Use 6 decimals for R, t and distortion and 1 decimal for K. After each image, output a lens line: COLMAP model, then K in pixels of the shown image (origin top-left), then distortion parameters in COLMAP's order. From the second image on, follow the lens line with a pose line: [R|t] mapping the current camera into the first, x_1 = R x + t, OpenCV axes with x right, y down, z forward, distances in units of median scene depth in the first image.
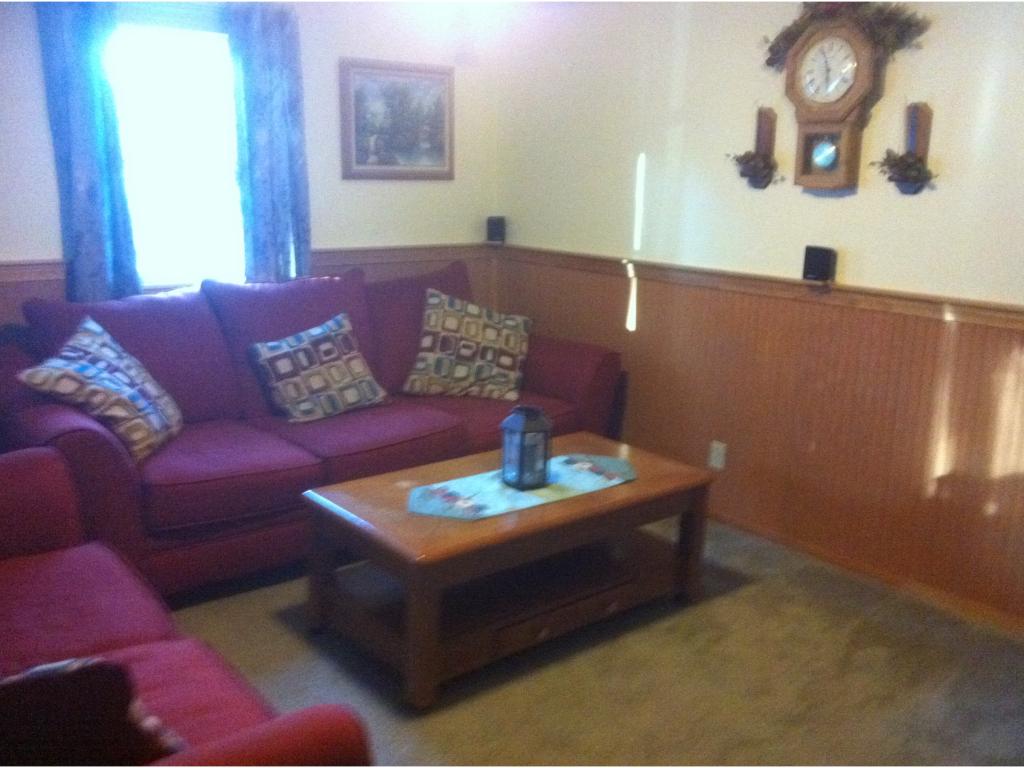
lens RADIAL K [[948.5, 0, 513.1], [0, 948.5, 444.4], [0, 0, 1]] dist [0.008019, -0.109909]
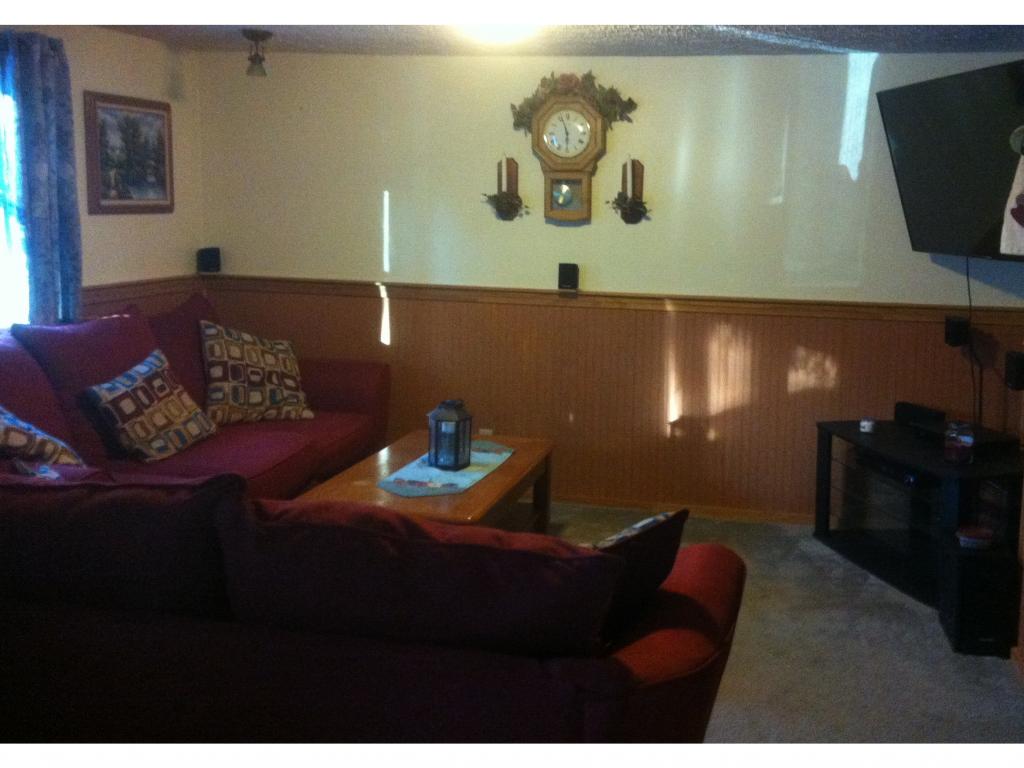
lens RADIAL K [[987.1, 0, 644.8], [0, 987.1, 382.1], [0, 0, 1]] dist [0.049105, -0.137479]
pose [[0.763974, -0.113141, 0.635250, -0.449555], [0.171119, 0.984781, -0.030398, 0.012743], [-0.622143, 0.131927, 0.771708, -0.097740]]
